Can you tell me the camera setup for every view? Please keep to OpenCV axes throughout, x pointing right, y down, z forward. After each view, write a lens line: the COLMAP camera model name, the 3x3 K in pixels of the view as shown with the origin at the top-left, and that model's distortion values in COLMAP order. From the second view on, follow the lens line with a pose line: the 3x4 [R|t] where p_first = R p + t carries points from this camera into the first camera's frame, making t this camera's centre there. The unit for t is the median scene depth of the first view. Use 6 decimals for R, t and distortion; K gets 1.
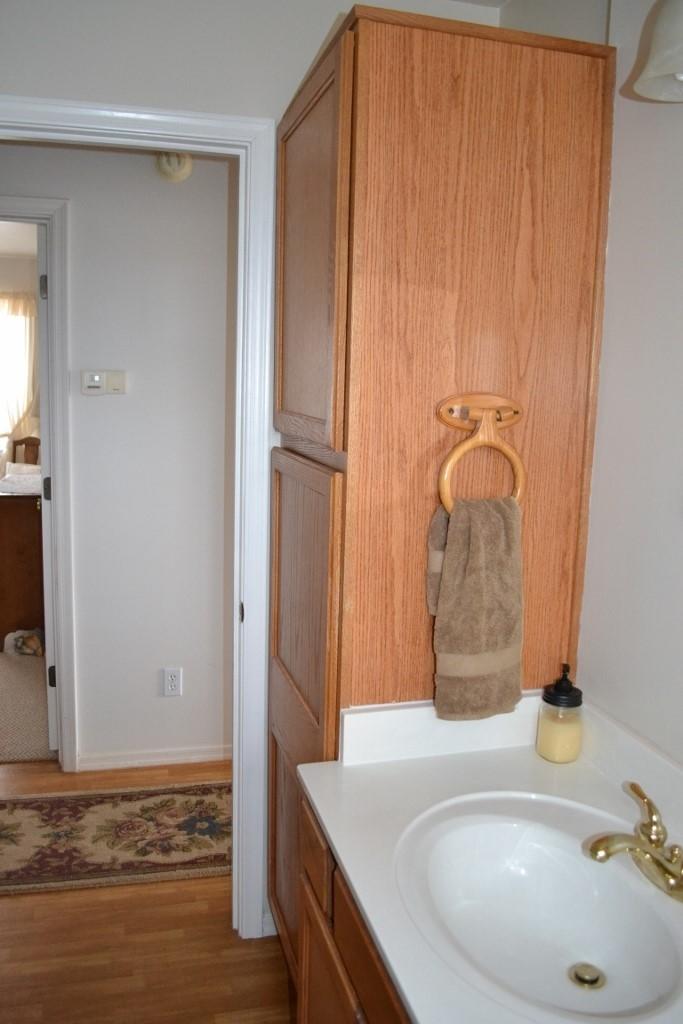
lens RADIAL K [[818.6, 0, 341.5], [0, 818.6, 512.0], [0, 0, 1]] dist [-0.079287, 0.010206]
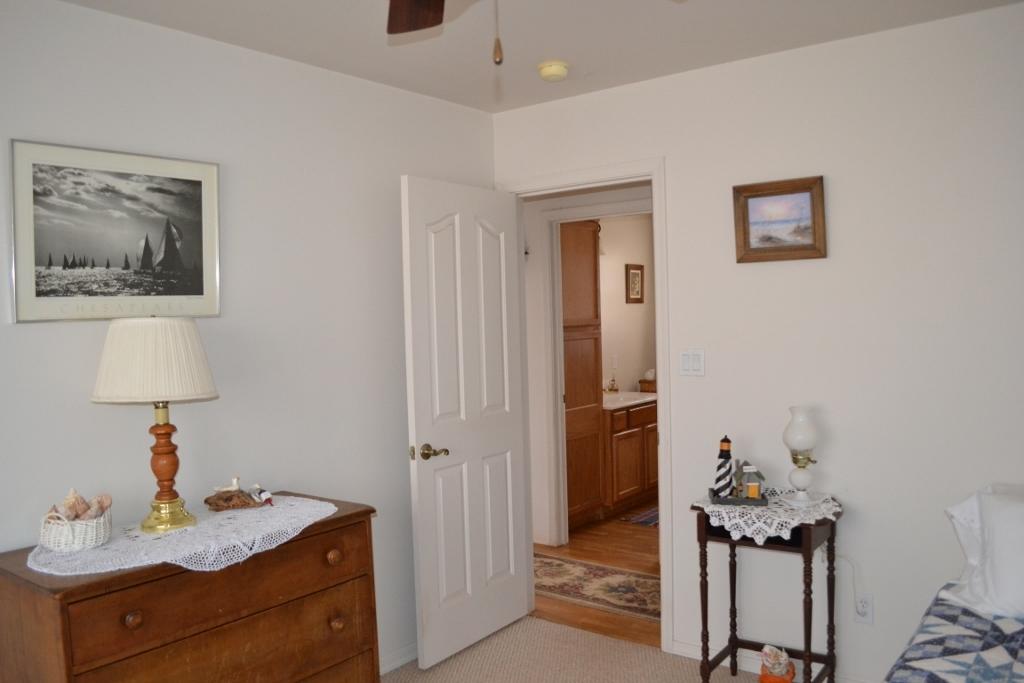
lens RADIAL K [[818.6, 0, 512.0], [0, 818.6, 341.5], [0, 0, 1]] dist [-0.079287, 0.010206]
pose [[-0.602330, -0.033363, 0.797550, -0.671342], [0.144736, 0.978001, 0.150220, -0.147828], [-0.785016, 0.205916, -0.584250, 0.846951]]
